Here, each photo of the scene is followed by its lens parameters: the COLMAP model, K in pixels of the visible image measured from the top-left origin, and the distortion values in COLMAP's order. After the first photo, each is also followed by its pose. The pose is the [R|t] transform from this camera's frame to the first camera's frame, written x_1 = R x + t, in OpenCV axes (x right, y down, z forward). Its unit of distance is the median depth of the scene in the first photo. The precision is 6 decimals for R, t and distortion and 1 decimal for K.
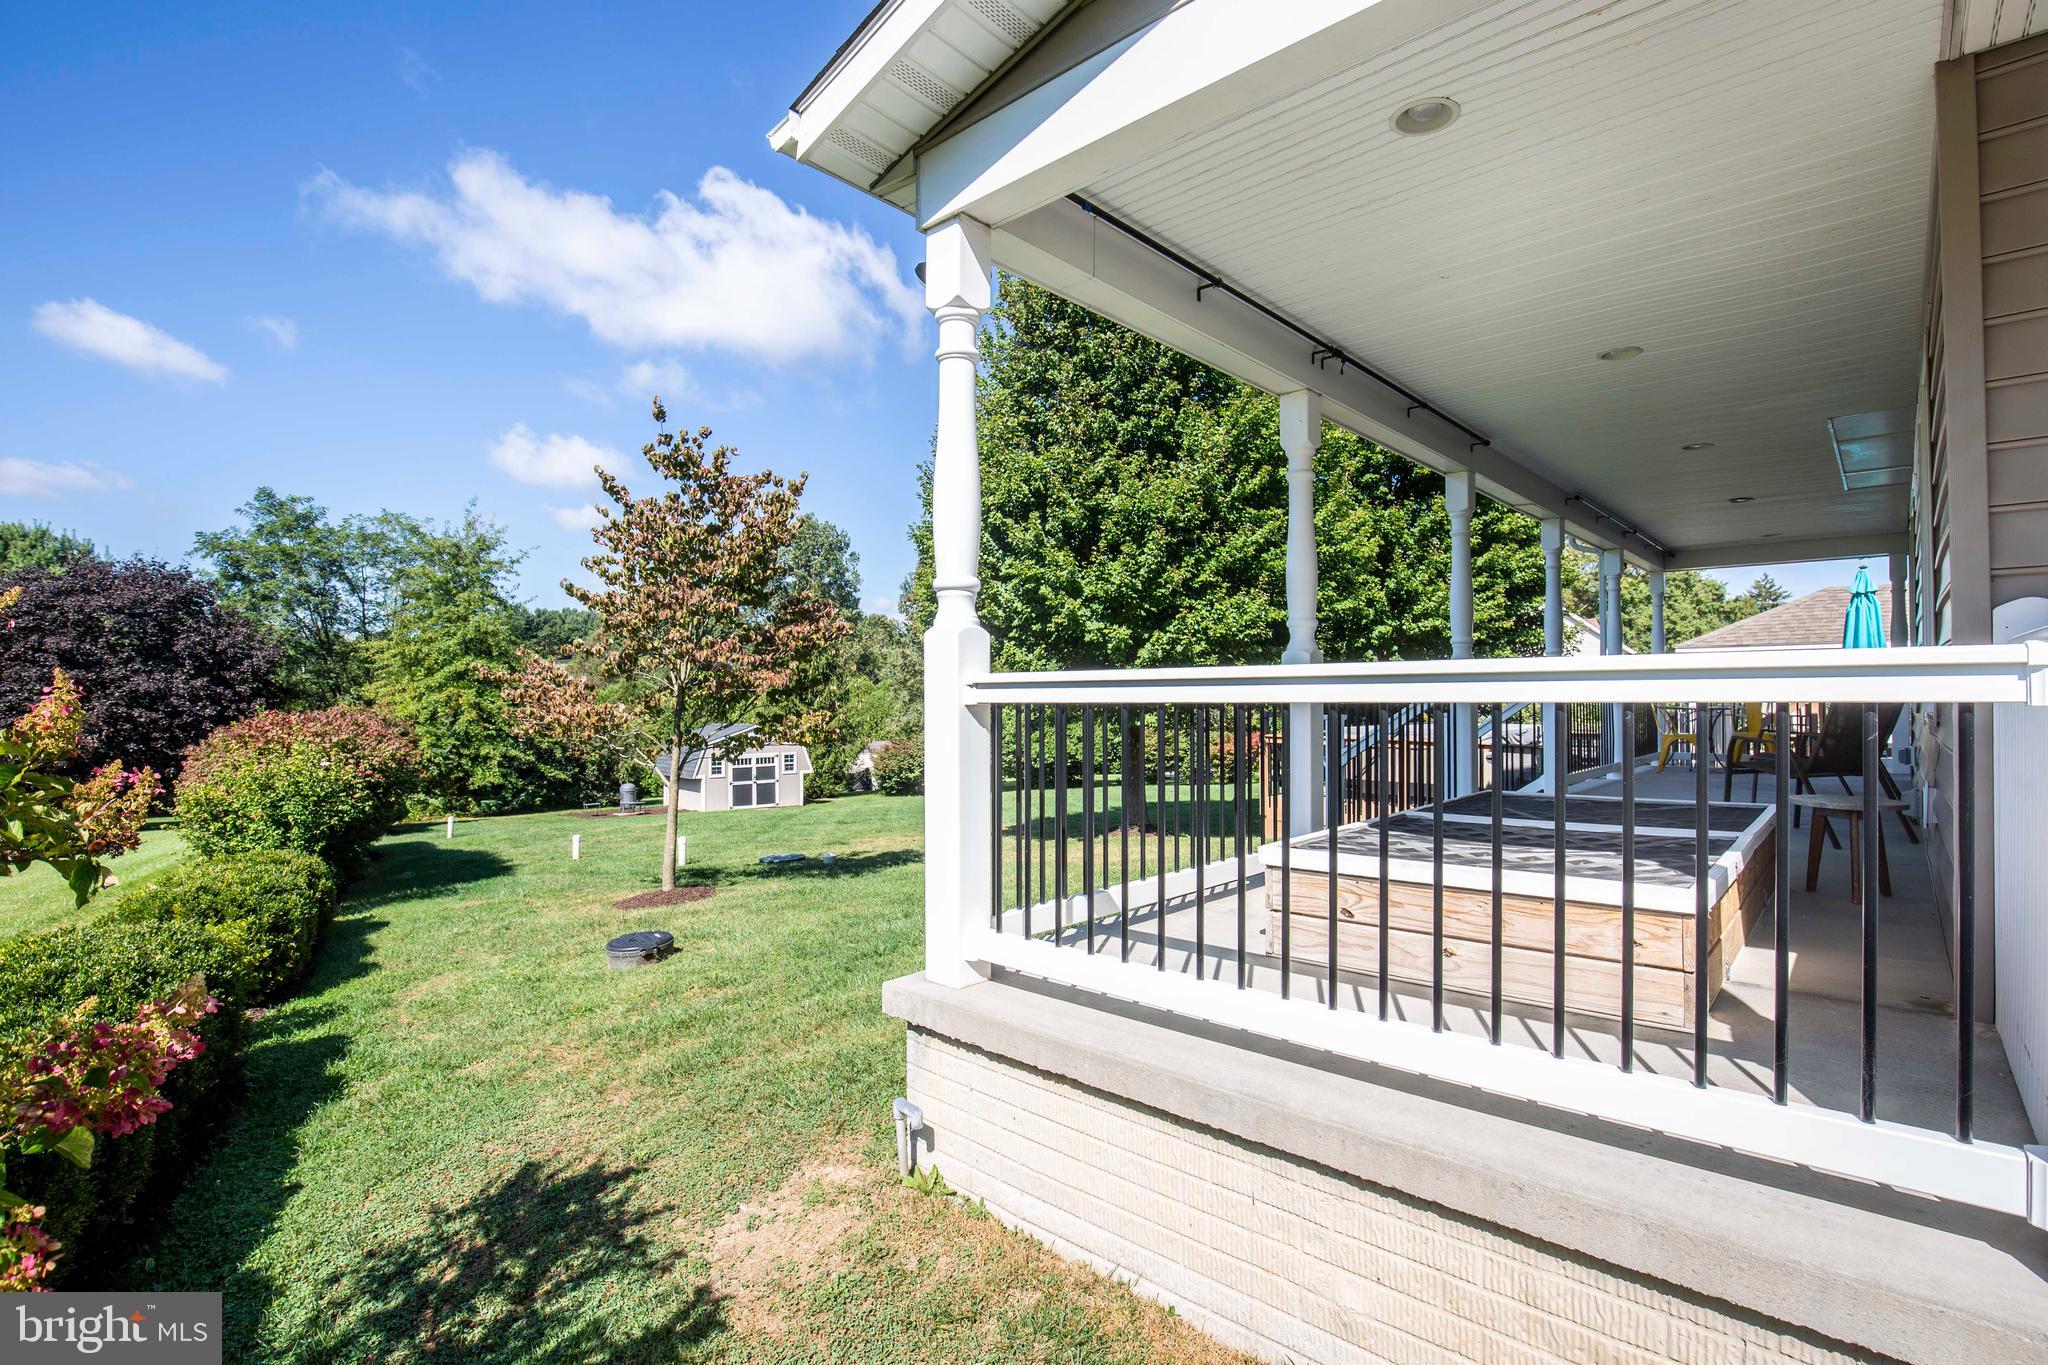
lens RADIAL K [[973.7, 0, 1055.9], [0, 973.7, 677.1], [0, 0, 1]] dist [-0.052851, 0.006660]
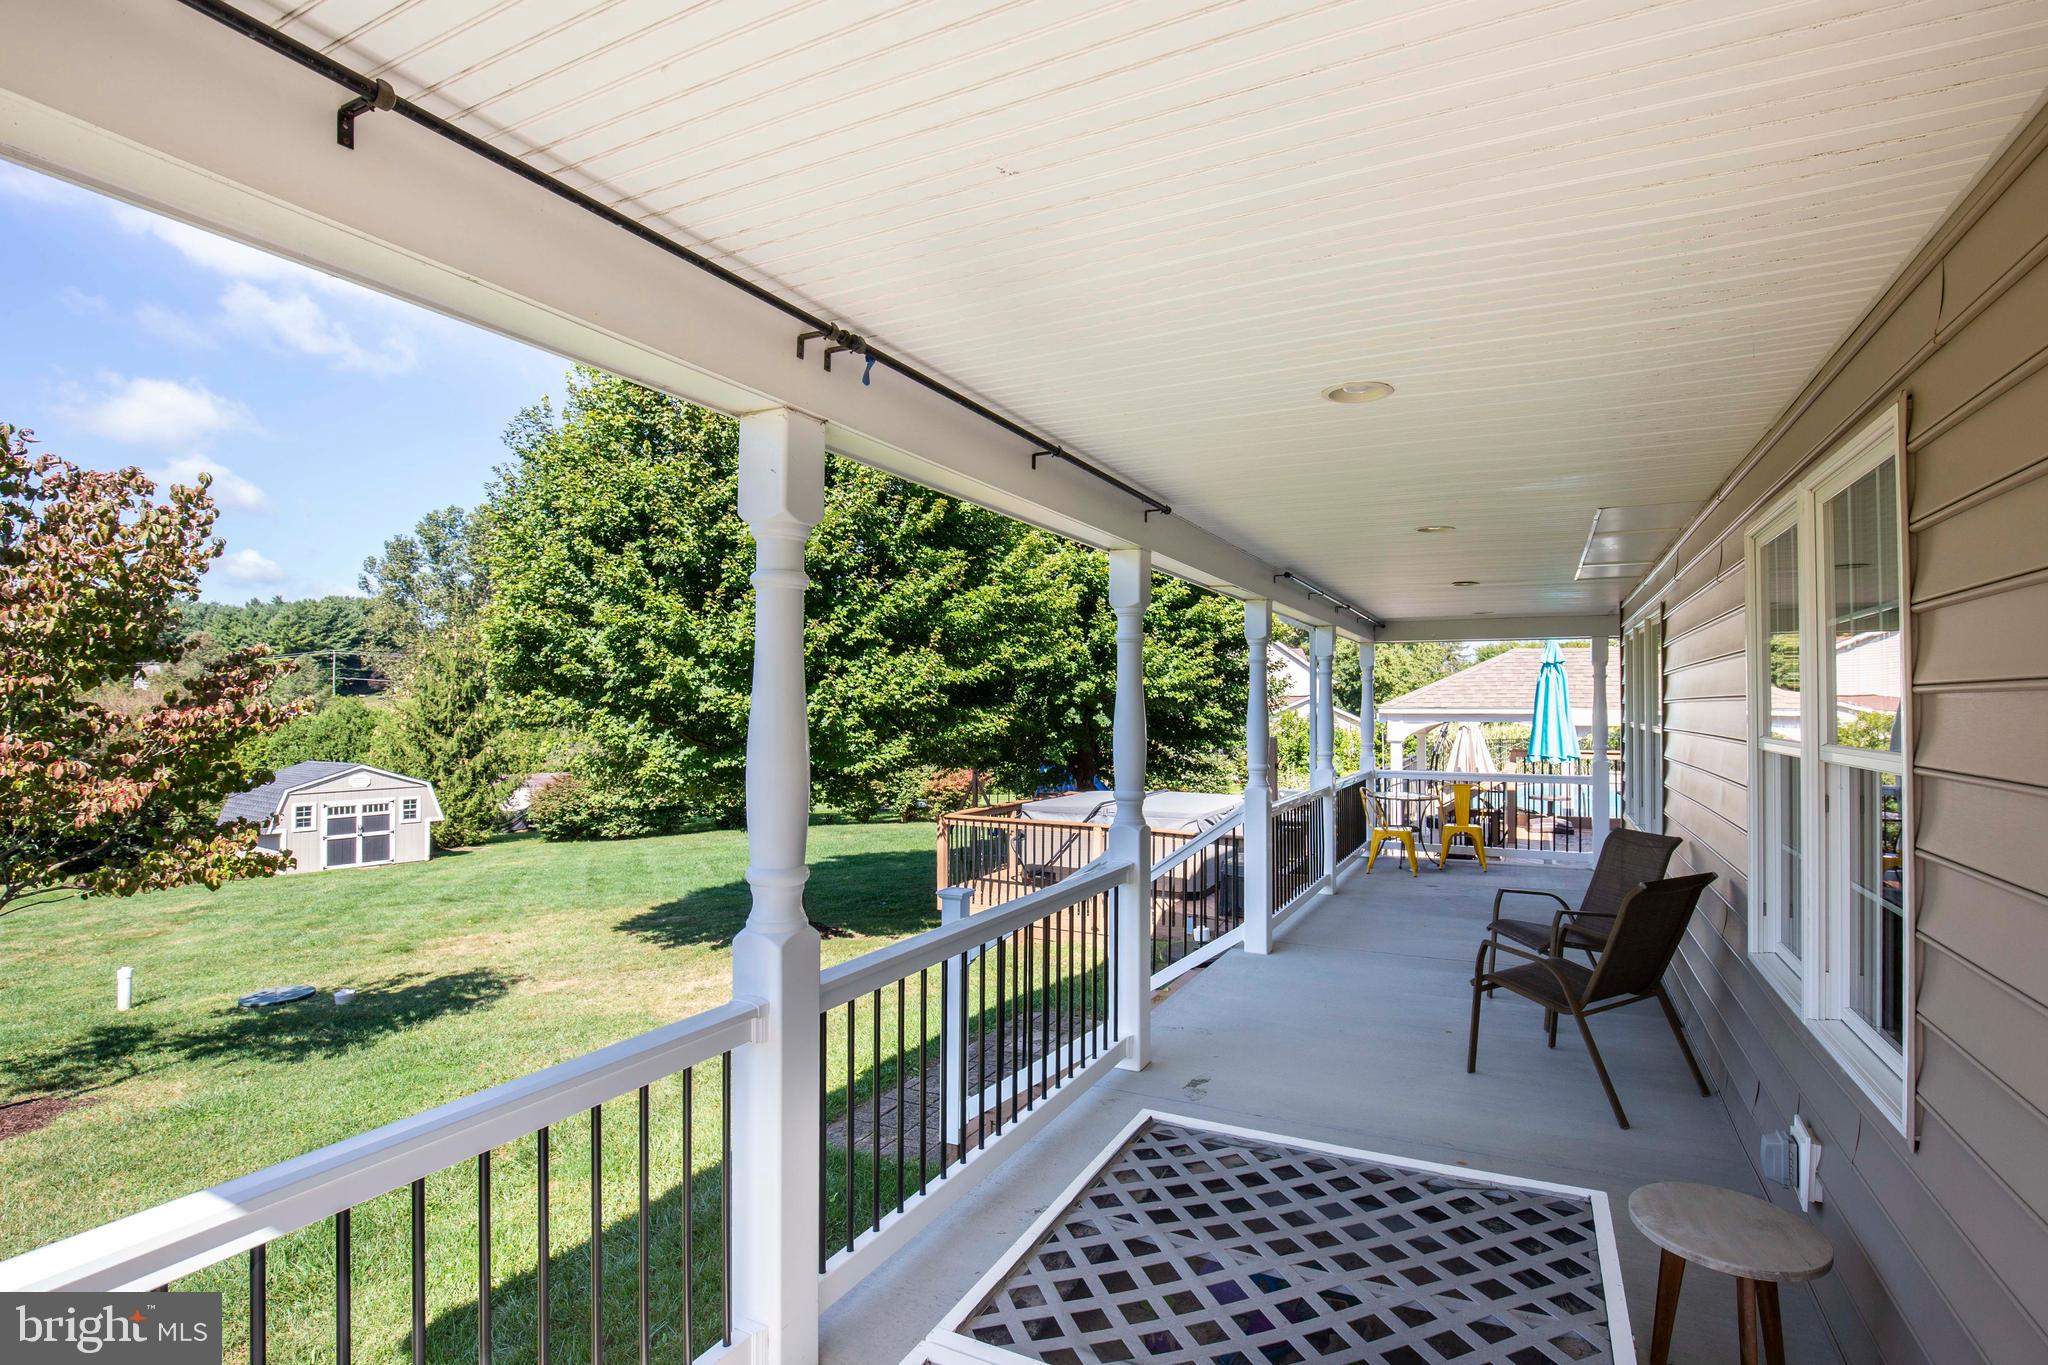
lens RADIAL K [[959.9, 0, 1079.6], [0, 959.9, 664.9], [0, 0, 1]] dist [-0.040109, 0.000850]
pose [[0.959258, 0.020811, 0.281765, 0.067809], [-0.015035, 0.999631, -0.022645, -0.039855], [-0.282132, 0.017486, 0.959216, 0.124208]]
